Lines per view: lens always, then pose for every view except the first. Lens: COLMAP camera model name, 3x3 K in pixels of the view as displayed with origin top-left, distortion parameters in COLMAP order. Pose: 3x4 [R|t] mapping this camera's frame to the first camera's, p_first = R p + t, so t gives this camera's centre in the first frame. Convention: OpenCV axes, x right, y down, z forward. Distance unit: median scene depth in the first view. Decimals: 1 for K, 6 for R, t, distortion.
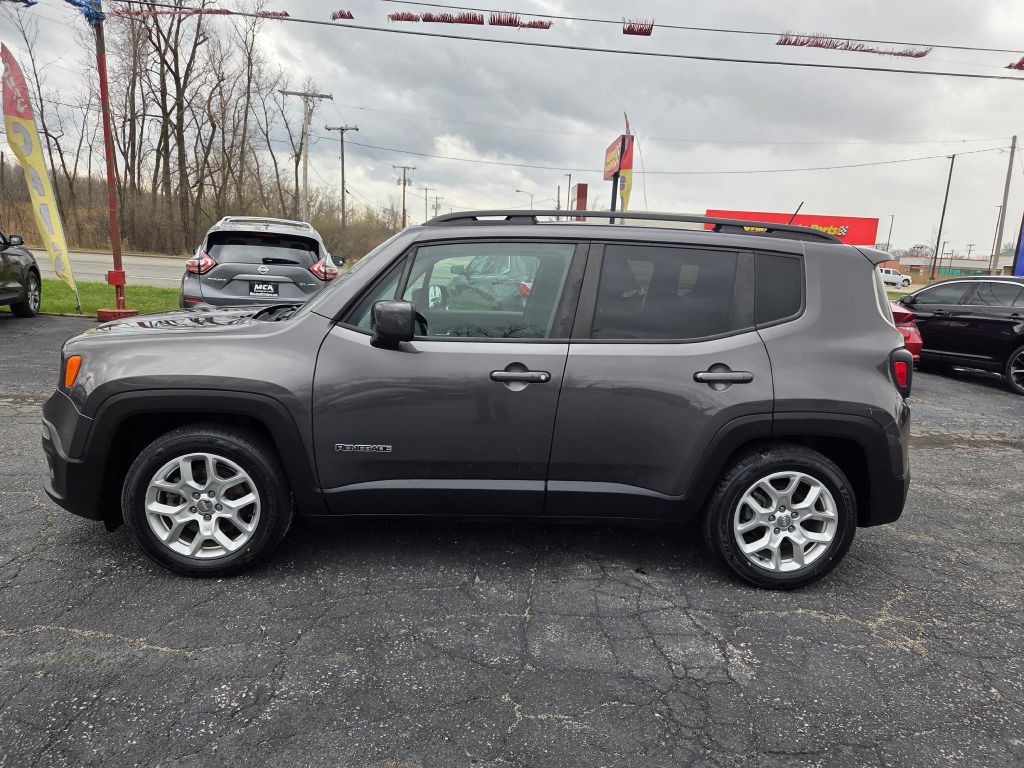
lens RADIAL K [[685.4, 0, 538.5], [0, 685.4, 380.9], [0, 0, 1]] dist [0.064696, -0.048344]
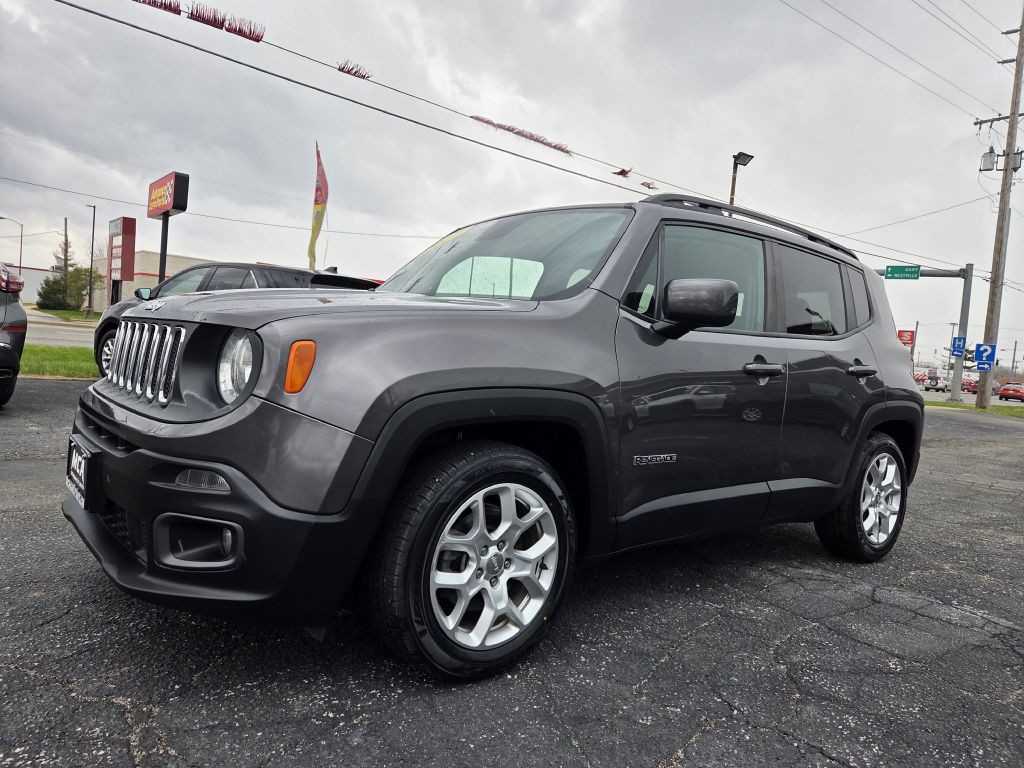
lens RADIAL K [[679.8, 0, 511.6], [0, 679.8, 368.2], [0, 0, 1]] dist [0.064325, -0.048161]
pose [[0.809892, -0.004633, 0.586561, -0.830501], [0.063077, 0.994858, -0.079236, 0.042842], [-0.583178, 0.101171, 0.806020, 0.423932]]
